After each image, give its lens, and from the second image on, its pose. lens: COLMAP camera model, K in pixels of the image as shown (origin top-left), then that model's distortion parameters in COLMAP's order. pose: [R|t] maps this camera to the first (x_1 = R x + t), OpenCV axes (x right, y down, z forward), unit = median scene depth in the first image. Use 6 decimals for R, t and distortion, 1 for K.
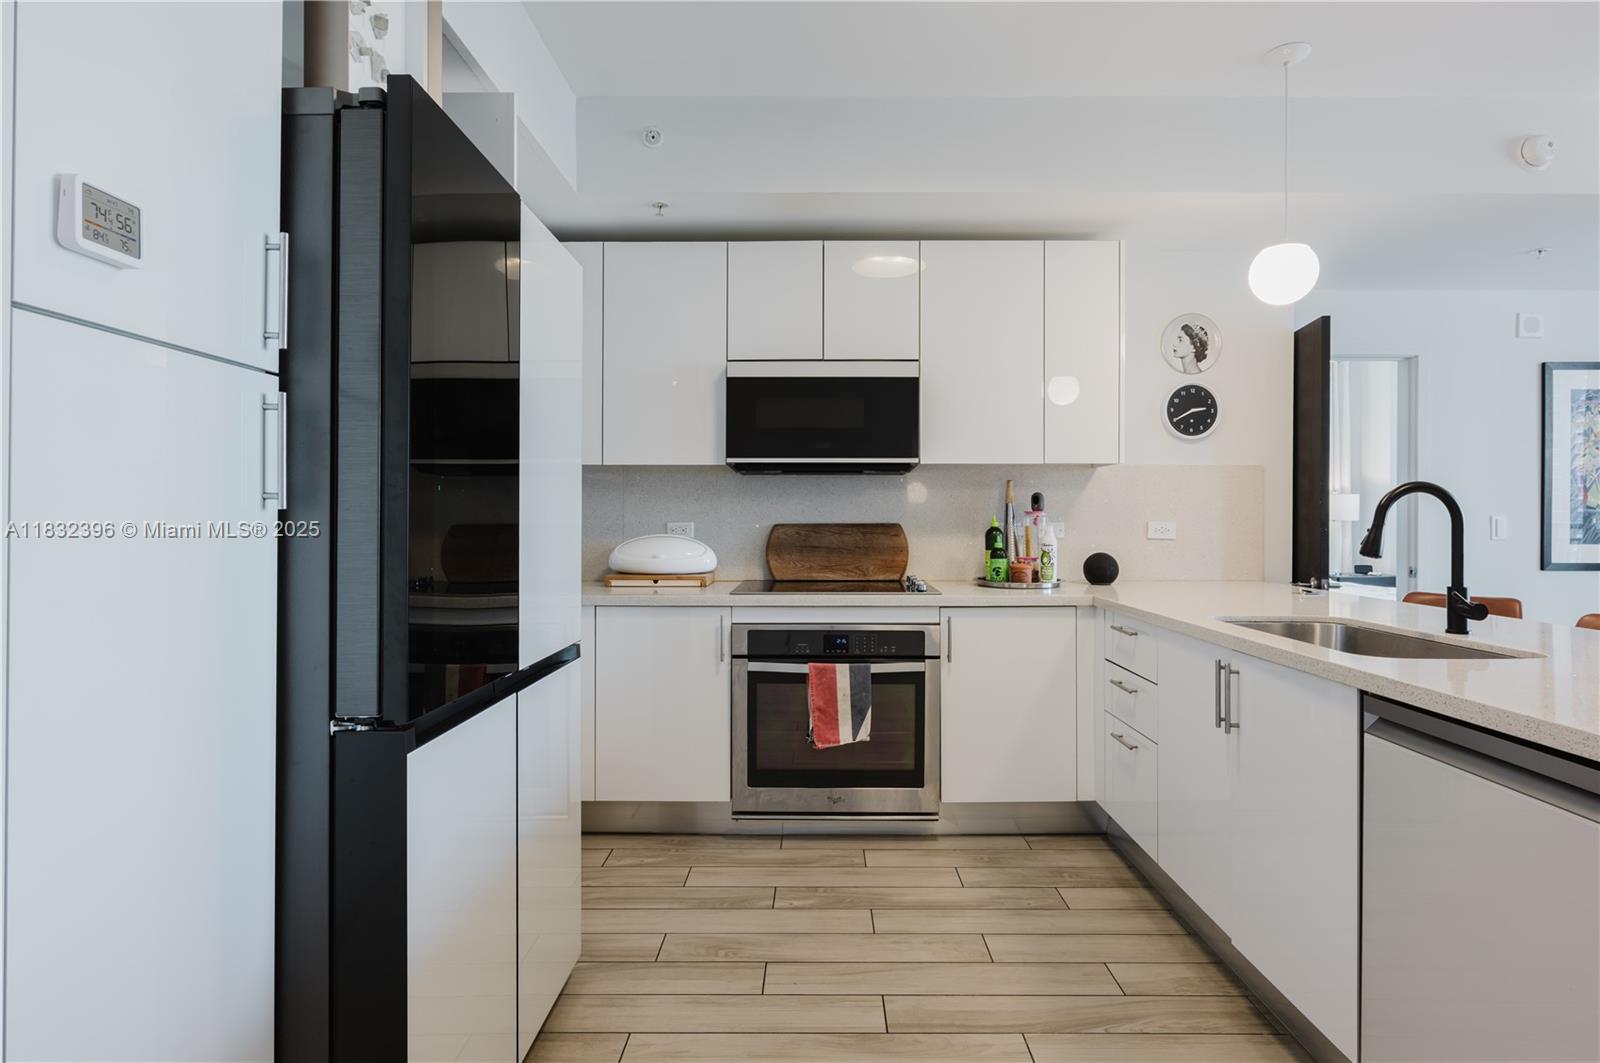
lens RADIAL K [[809.9, 0, 814.1], [0, 809.9, 519.9], [0, 0, 1]] dist [-0.005118, -0.000385]
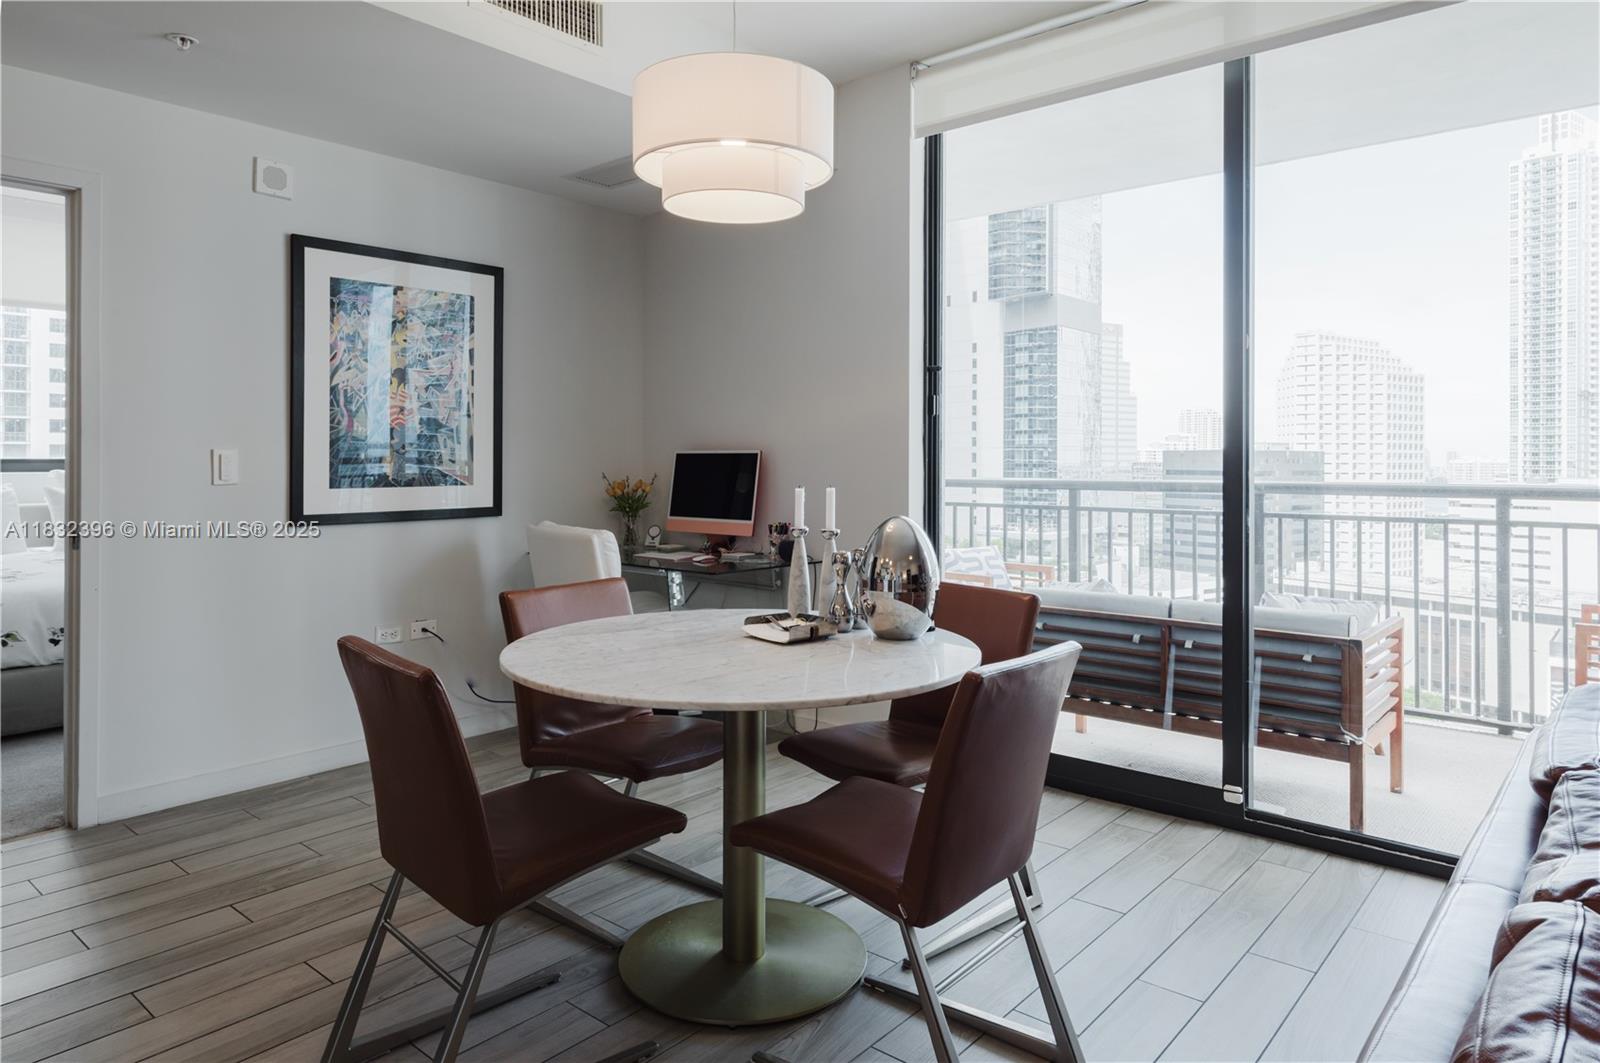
lens RADIAL K [[1018.3, 0, 808.6], [0, 1018.3, 451.5], [0, 0, 1]] dist [0.004447, -0.003355]
pose [[0.644171, 0.003166, 0.764875, 0.620560], [0.002839, 0.999975, -0.006530, 0.004712], [-0.764876, 0.006378, 0.644145, 0.088479]]
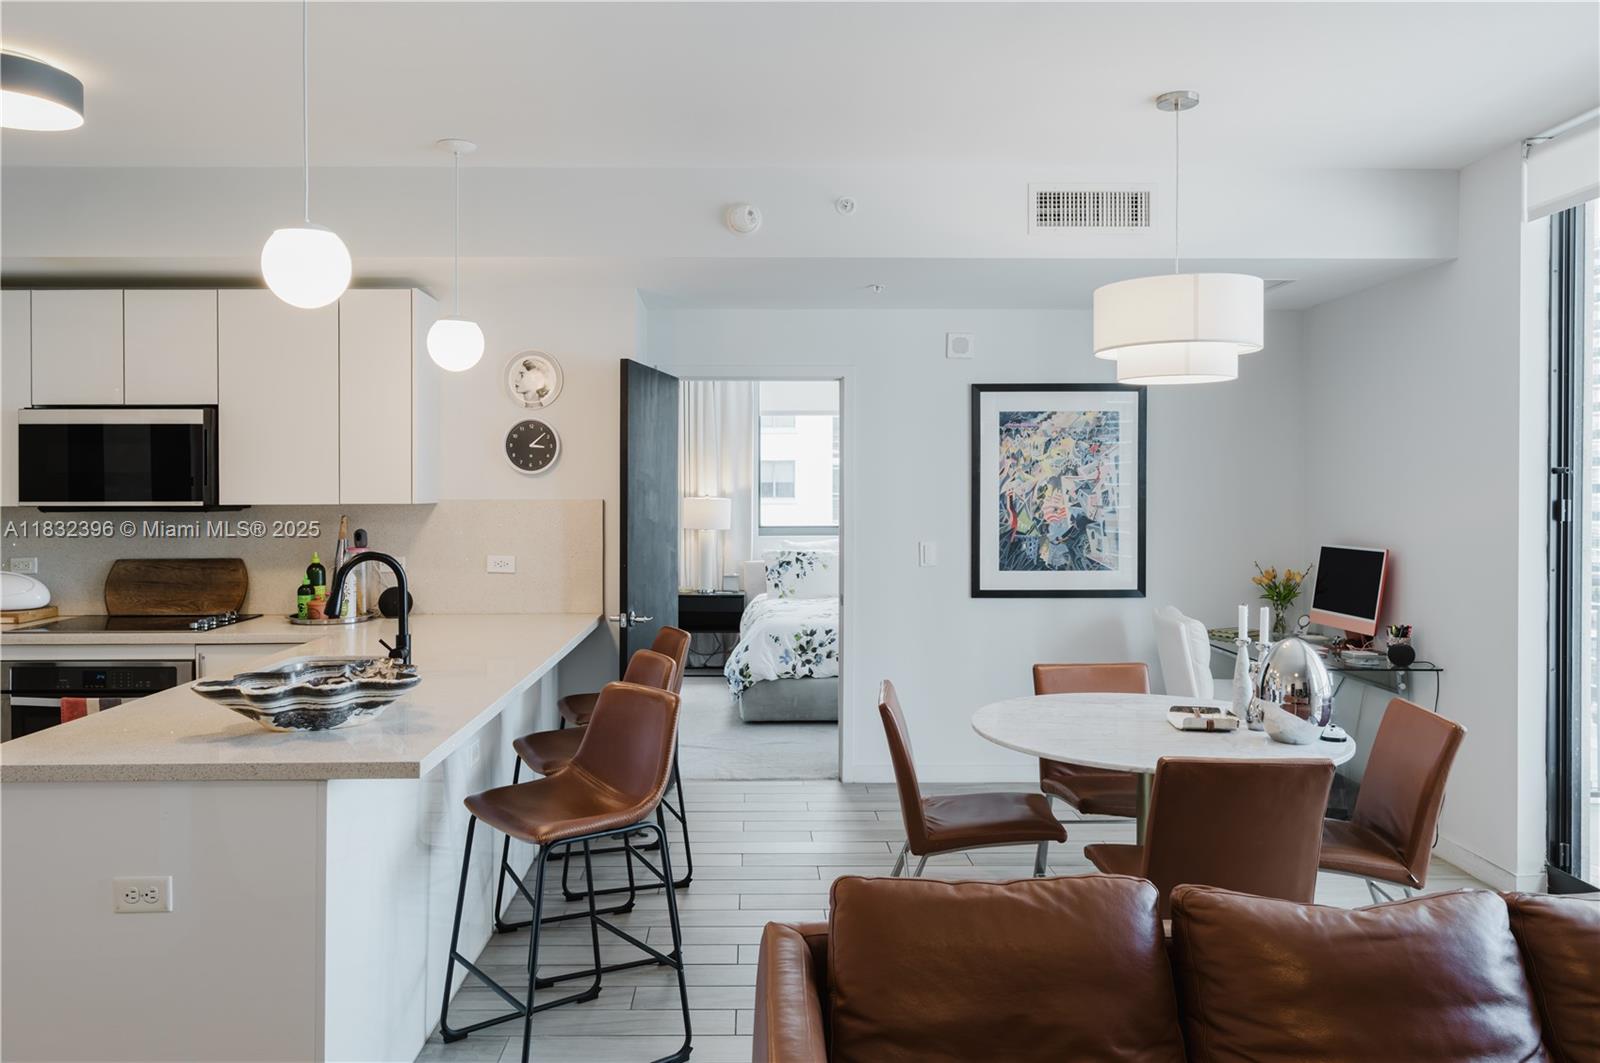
lens RADIAL K [[1126.2, 0, 761.8], [0, 1126.2, 509.1], [0, 0, 1]] dist [-0.000646, 0.002490]
pose [[0.999844, -0.003184, 0.017357, 0.762246], [0.002941, 0.999897, 0.014024, -0.078080], [-0.017400, -0.013971, 0.999751, -0.431543]]
